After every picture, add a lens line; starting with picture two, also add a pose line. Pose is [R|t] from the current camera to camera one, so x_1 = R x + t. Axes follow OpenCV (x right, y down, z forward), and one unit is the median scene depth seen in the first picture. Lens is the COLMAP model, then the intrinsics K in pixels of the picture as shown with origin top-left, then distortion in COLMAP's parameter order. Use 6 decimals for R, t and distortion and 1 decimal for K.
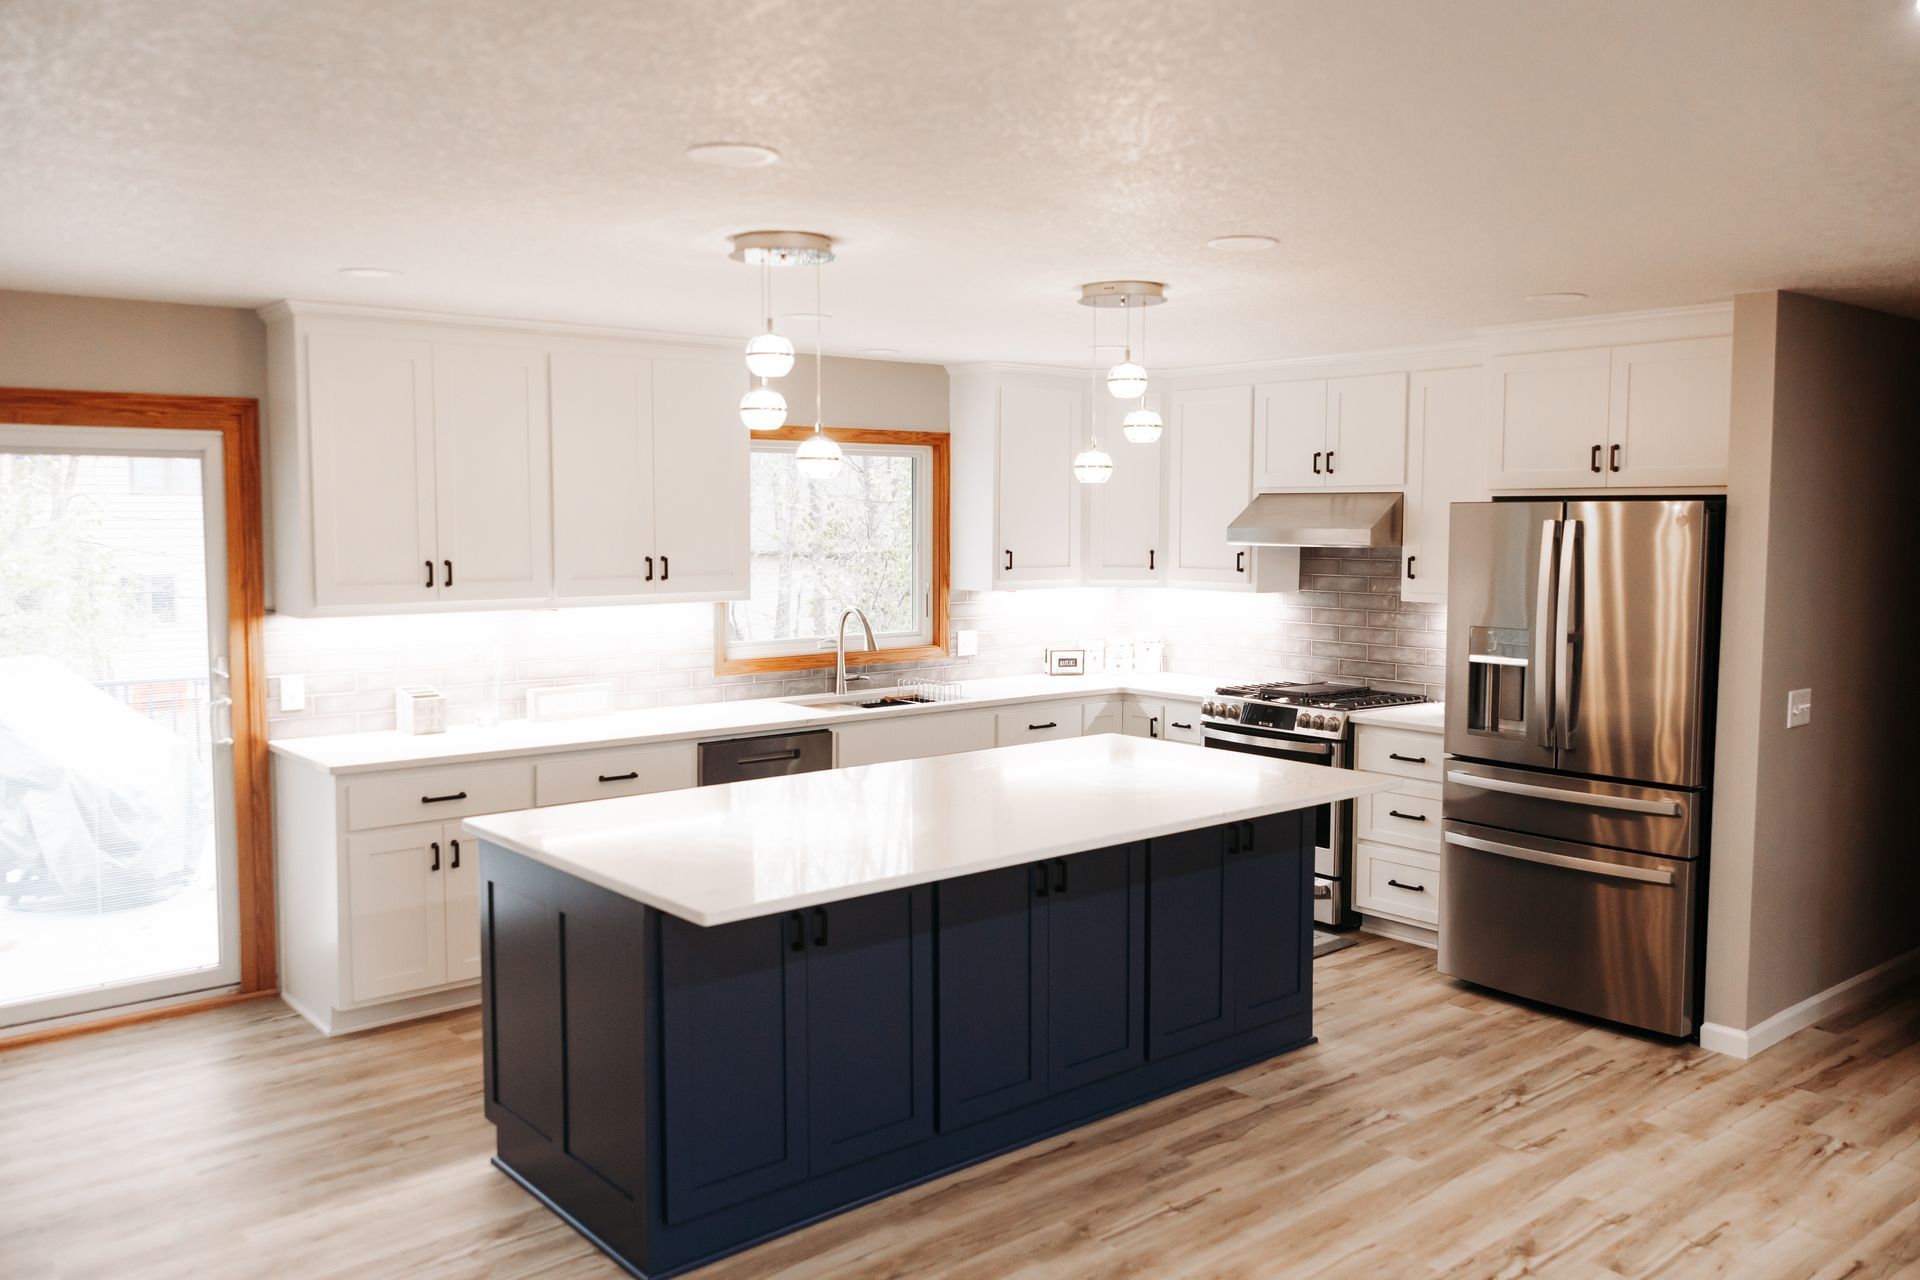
lens RADIAL K [[1539.7, 0, 965.6], [0, 1539.7, 599.0], [0, 0, 1]] dist [0.010972, 0.003683]
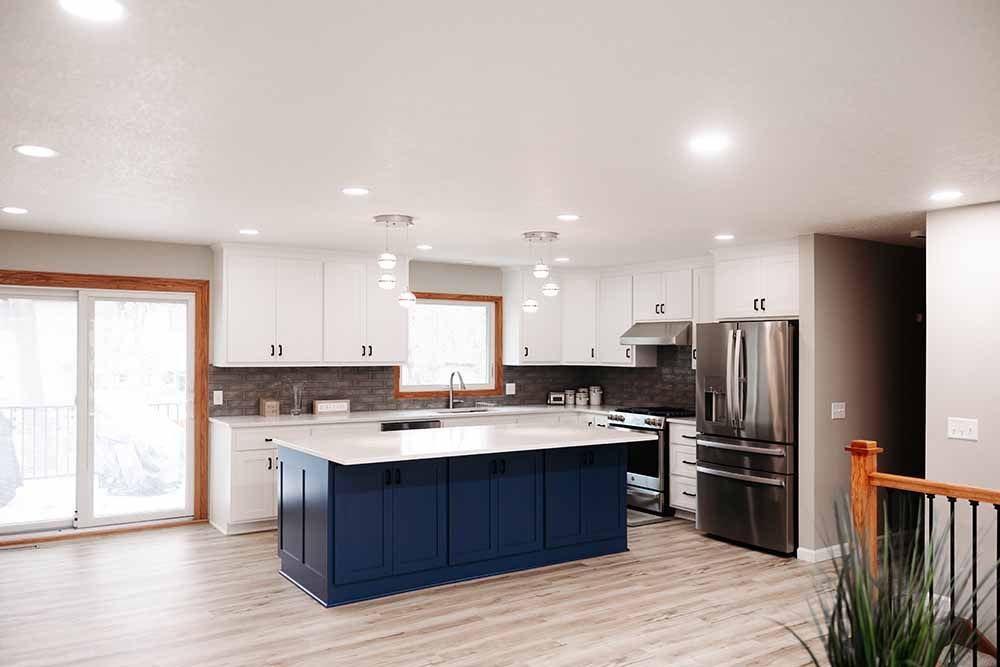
lens RADIAL K [[795.4, 0, 500.0], [0, 795.4, 333.5], [0, 0, 1]] dist [0.004855, 0.000890]
pose [[0.994642, 0.004529, -0.103278, 0.155444], [-0.012081, 0.997287, -0.072612, 0.047368], [0.102669, 0.073471, 0.991999, -0.245801]]
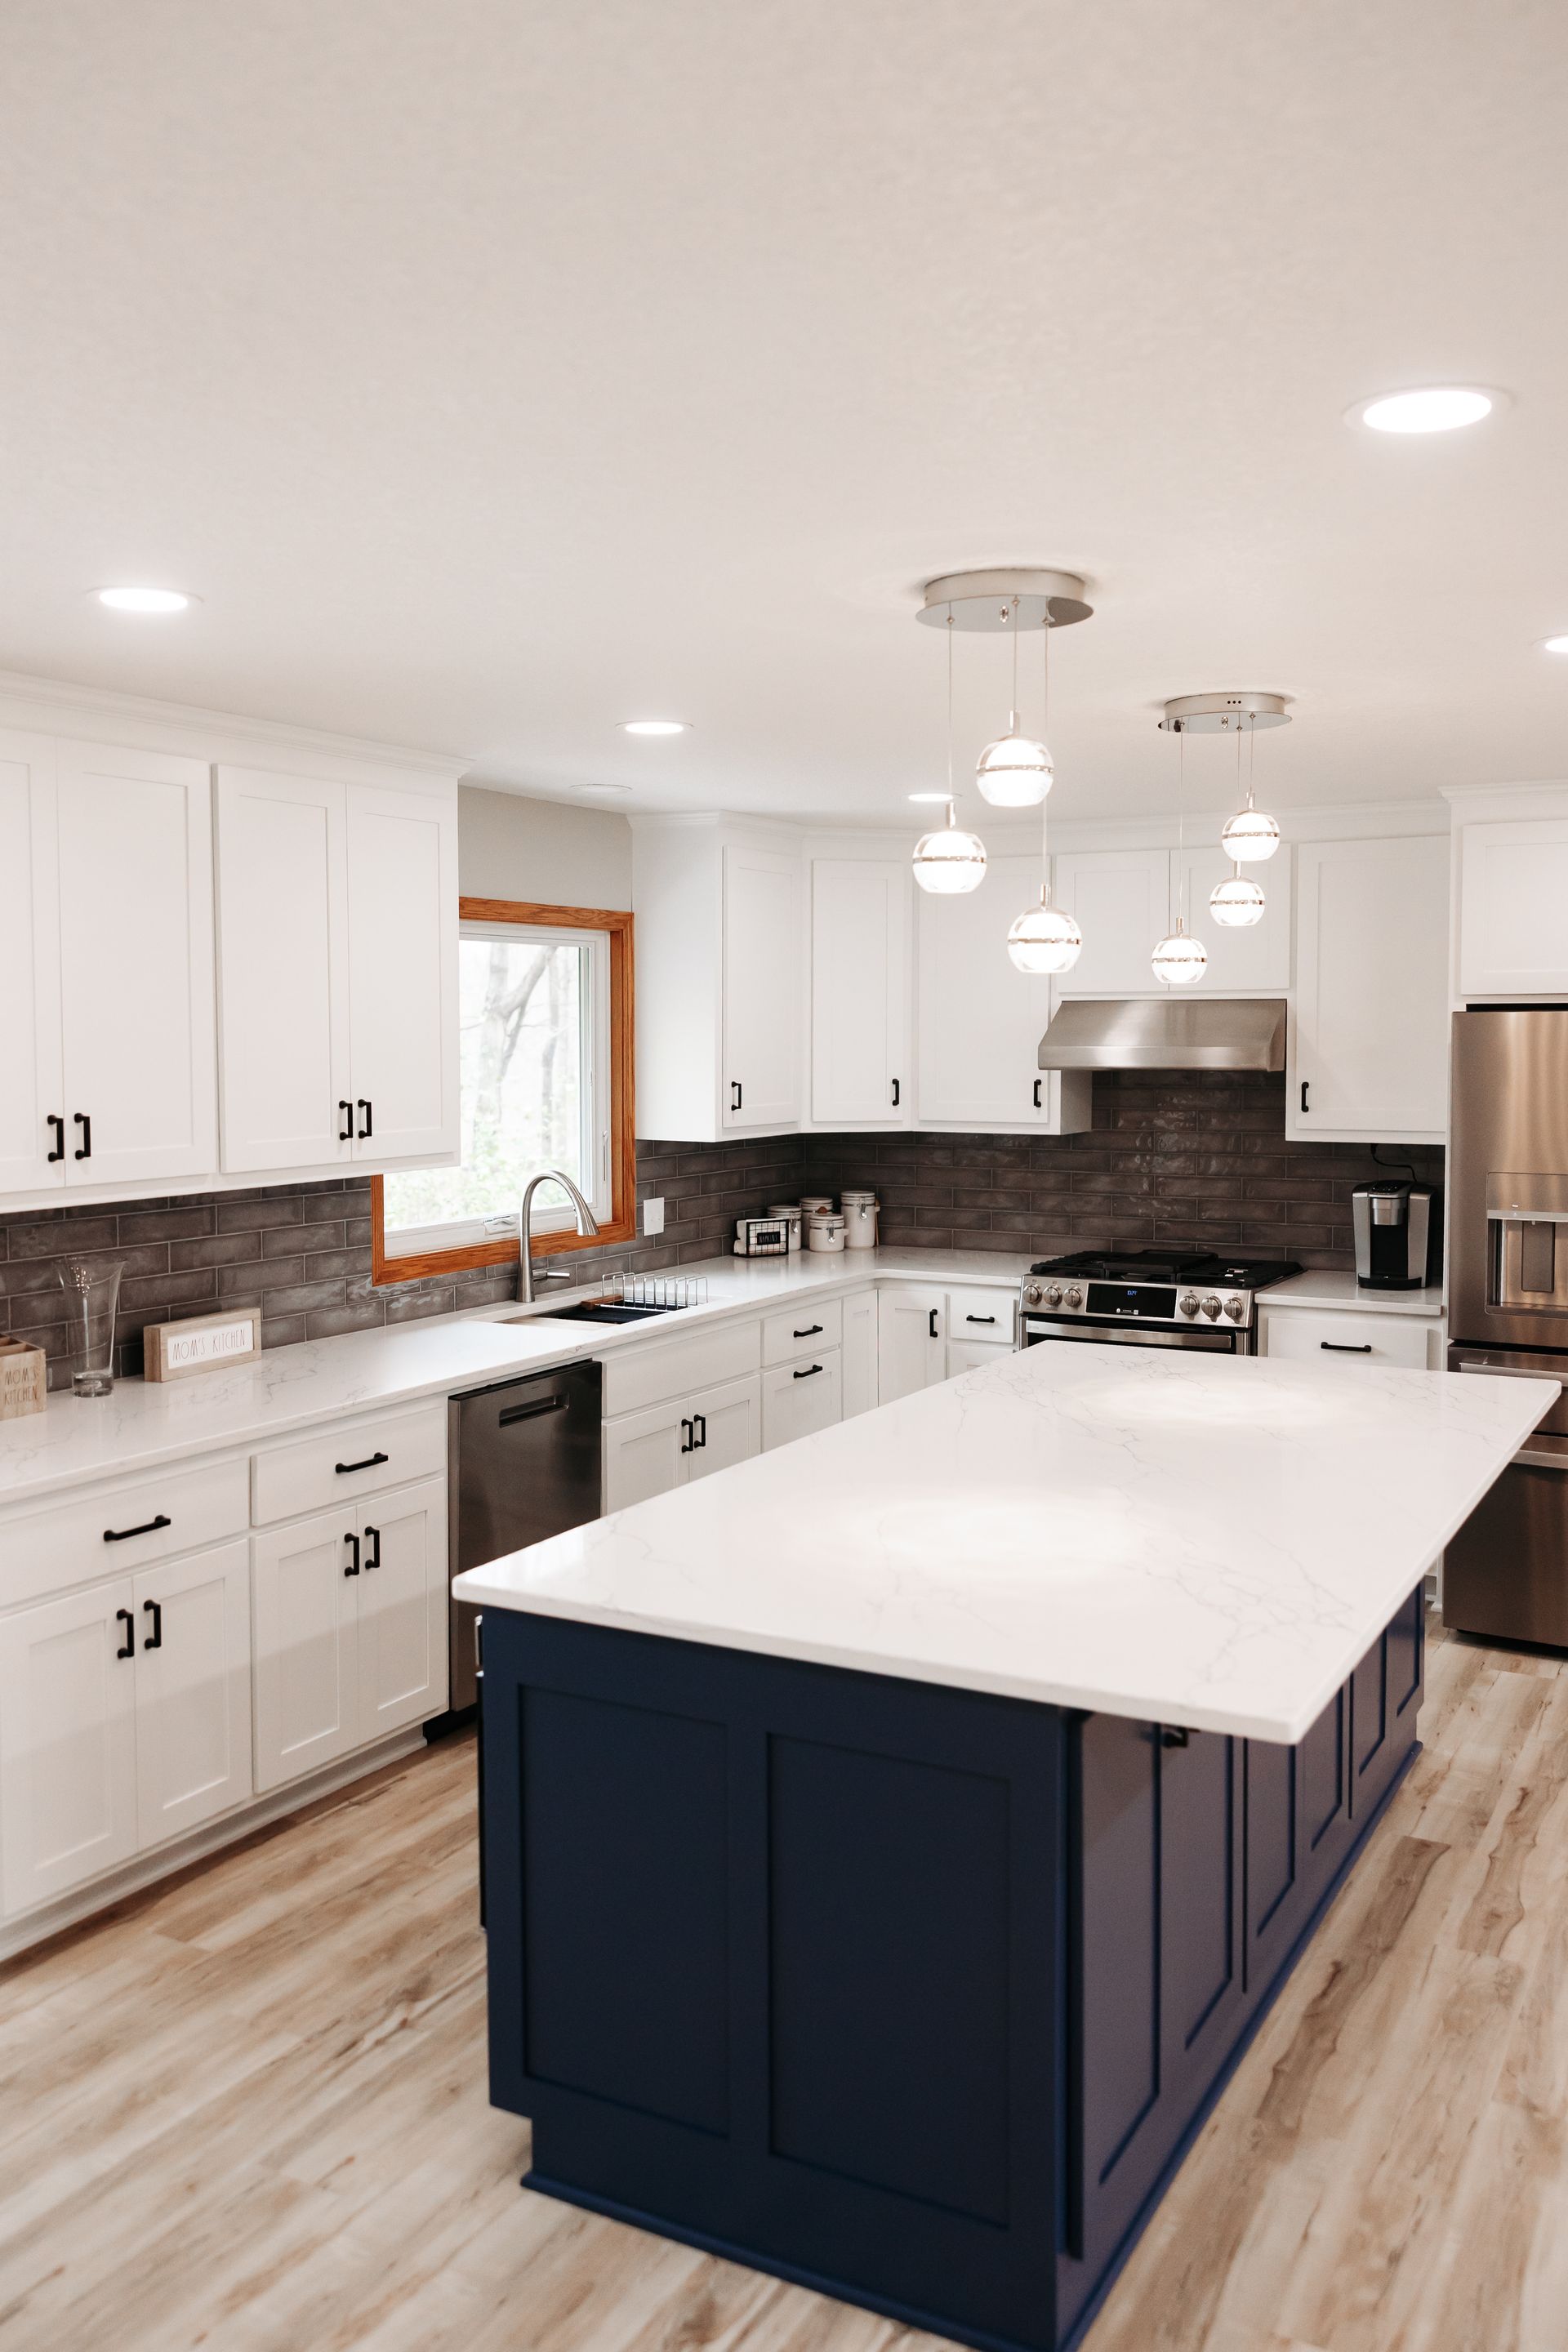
lens RADIAL K [[1920.2, 0, 784.7], [0, 1920.2, 1130.0], [0, 0, 1]] dist [0.001037, -0.009727]
pose [[0.933655, -0.023297, 0.357416, -0.369644], [0.024919, 0.999689, 0.000067, -0.013358], [-0.357307, 0.008844, 0.933945, 0.251298]]
